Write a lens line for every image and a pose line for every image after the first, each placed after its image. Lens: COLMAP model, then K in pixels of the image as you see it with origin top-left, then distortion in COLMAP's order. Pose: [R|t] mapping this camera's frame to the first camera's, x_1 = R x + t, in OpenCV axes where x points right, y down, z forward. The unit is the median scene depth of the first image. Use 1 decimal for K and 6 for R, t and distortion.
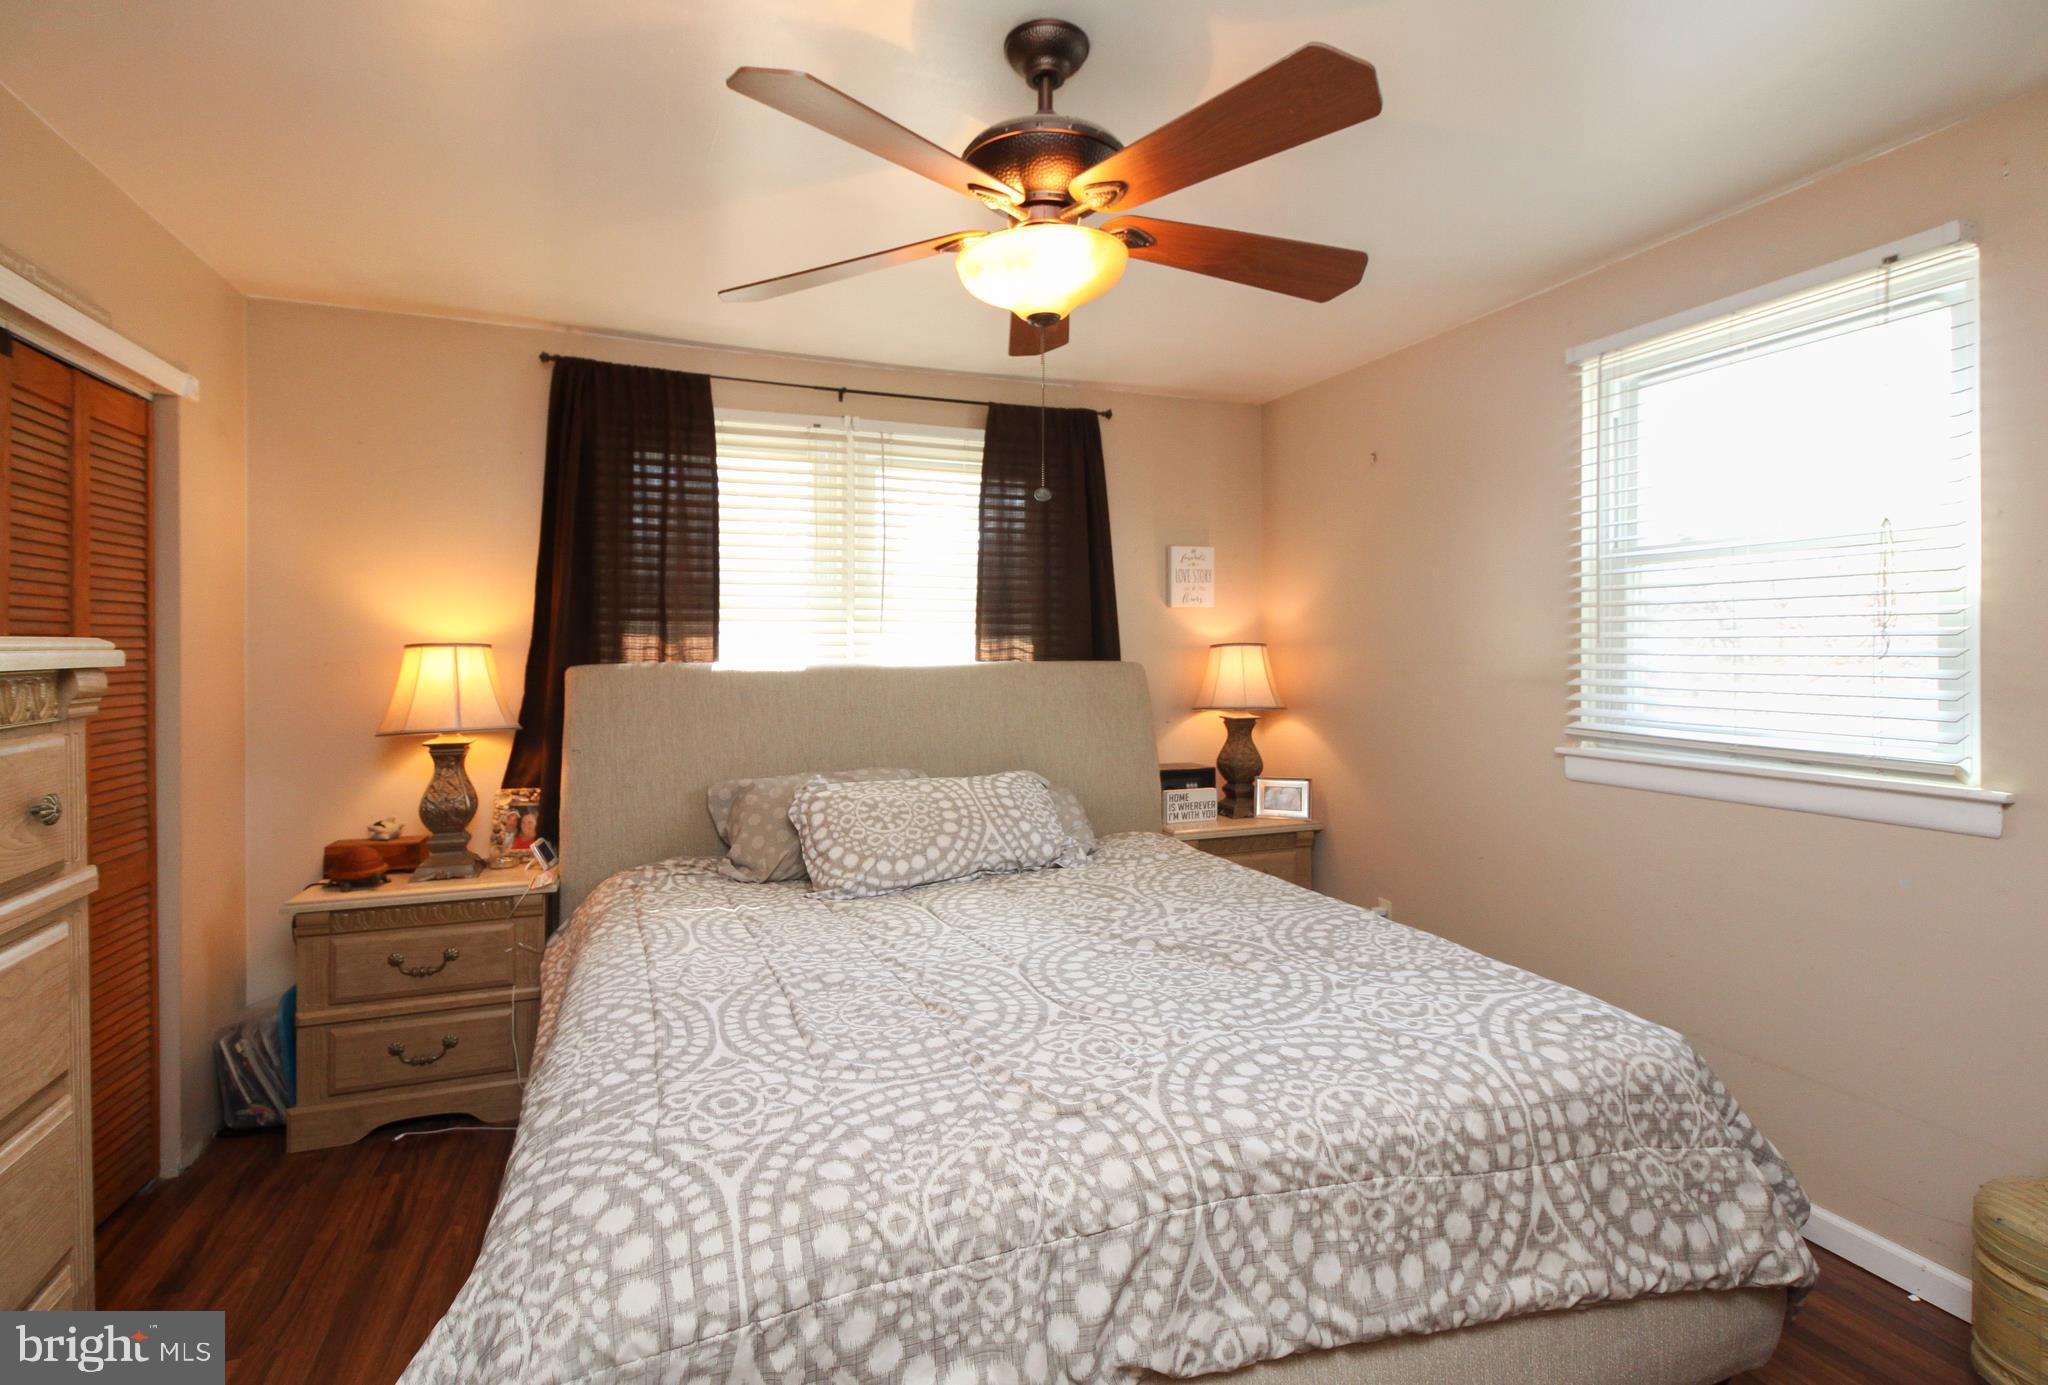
lens RADIAL K [[964.2, 0, 1023.2], [0, 964.2, 660.9], [0, 0, 1]] dist [0.024420, -0.014273]
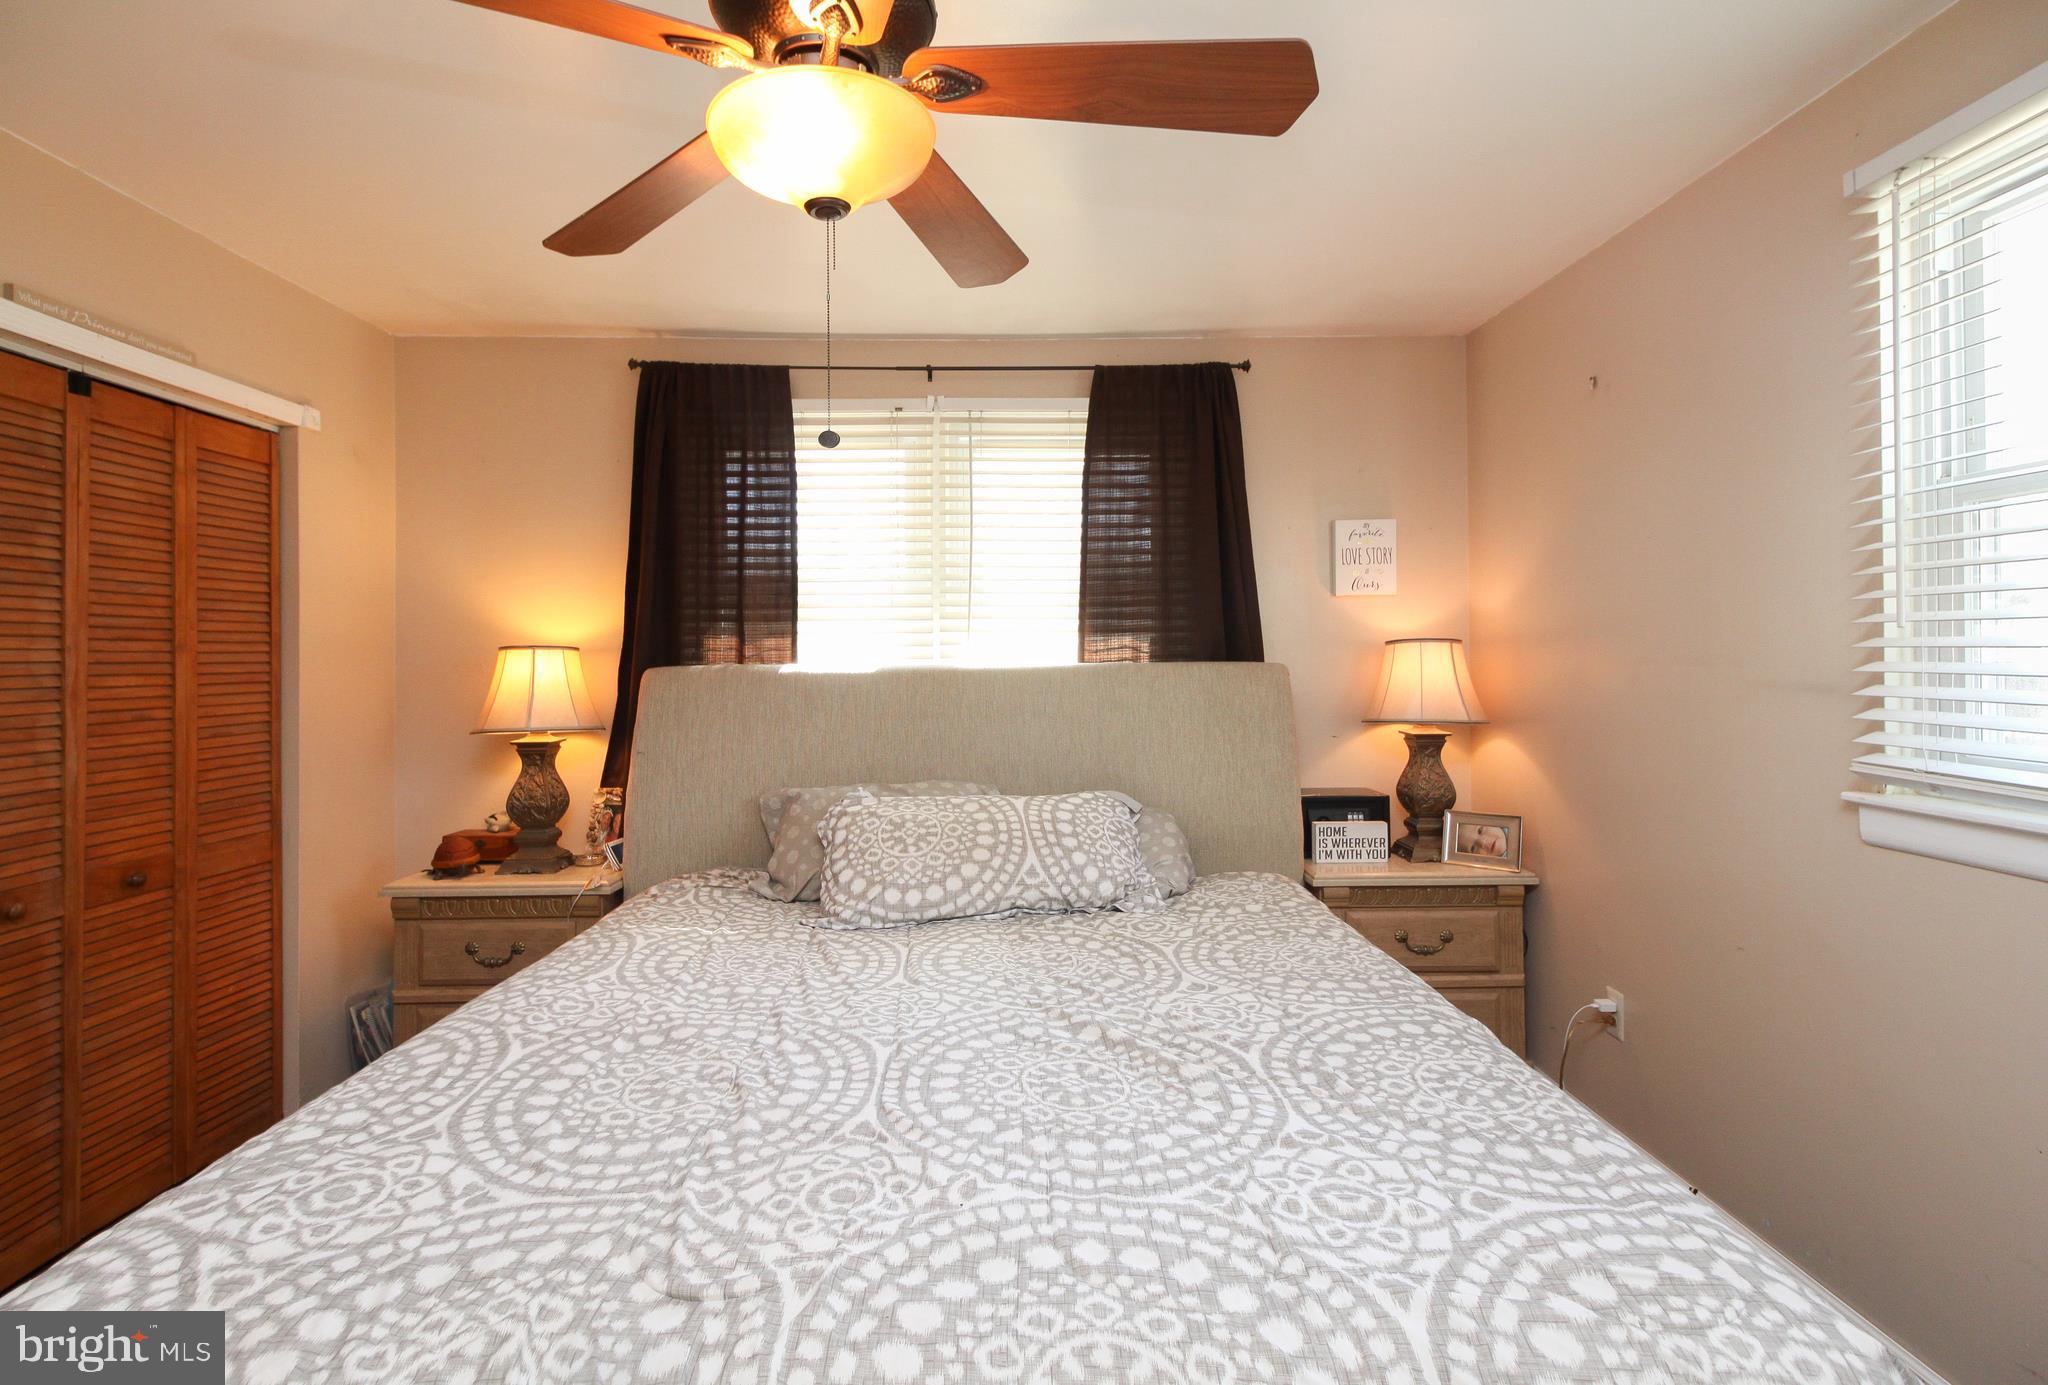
lens RADIAL K [[964.2, 0, 1023.2], [0, 964.2, 660.9], [0, 0, 1]] dist [0.024420, -0.014273]
pose [[0.940401, -0.003348, -0.340052, 0.257509], [0.001833, 0.999987, -0.004775, 0.003637], [0.340063, 0.003867, 0.940395, 0.204590]]
